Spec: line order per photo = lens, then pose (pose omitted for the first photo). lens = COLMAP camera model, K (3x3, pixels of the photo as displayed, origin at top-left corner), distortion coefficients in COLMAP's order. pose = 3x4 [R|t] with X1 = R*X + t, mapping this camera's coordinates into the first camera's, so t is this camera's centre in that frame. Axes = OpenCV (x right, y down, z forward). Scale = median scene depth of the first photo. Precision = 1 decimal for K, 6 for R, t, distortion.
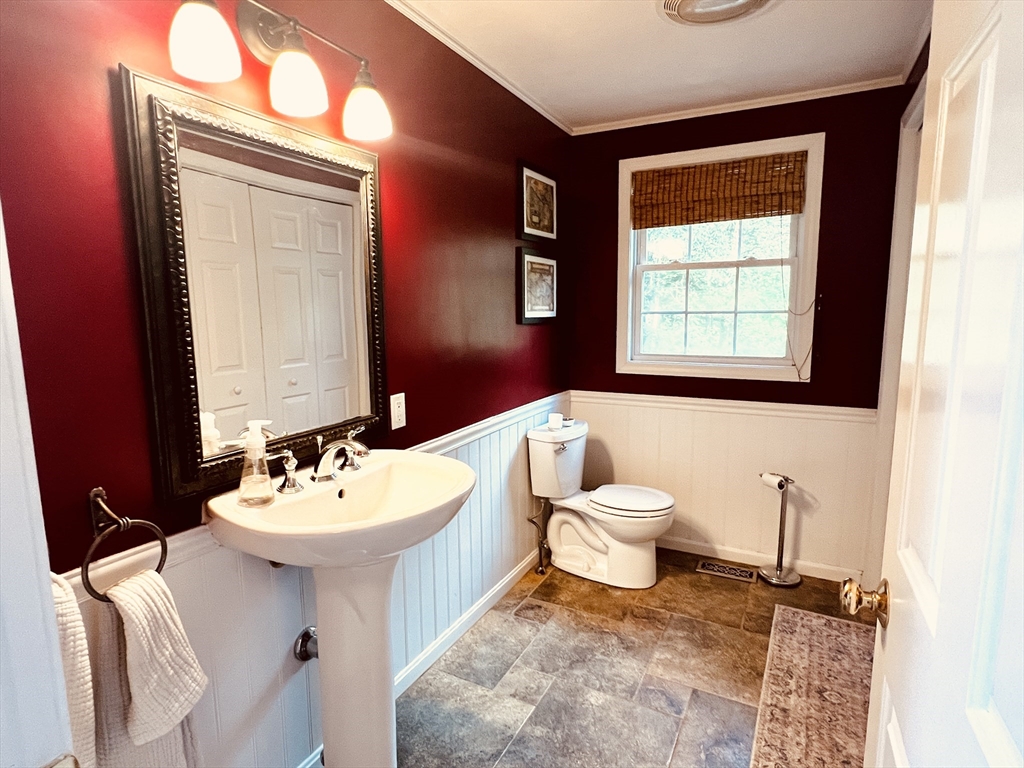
lens RADIAL K [[557.7, 0, 510.1], [0, 557.7, 386.8], [0, 0, 1]] dist [-0.004455, -0.001476]
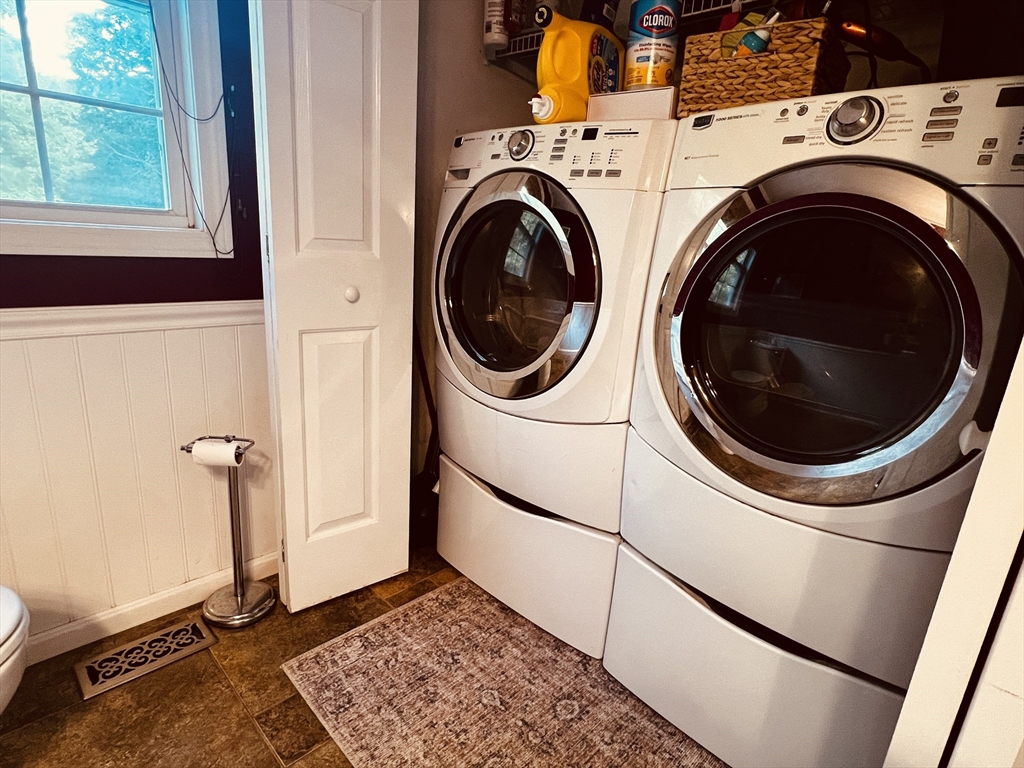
lens RADIAL K [[557.7, 0, 510.1], [0, 557.7, 386.8], [0, 0, 1]] dist [-0.004455, -0.001476]
pose [[0.298920, -0.224517, 0.927491, 0.082848], [0.056089, 0.974382, 0.217791, 0.010682], [-0.952629, -0.013080, 0.303855, 0.562266]]
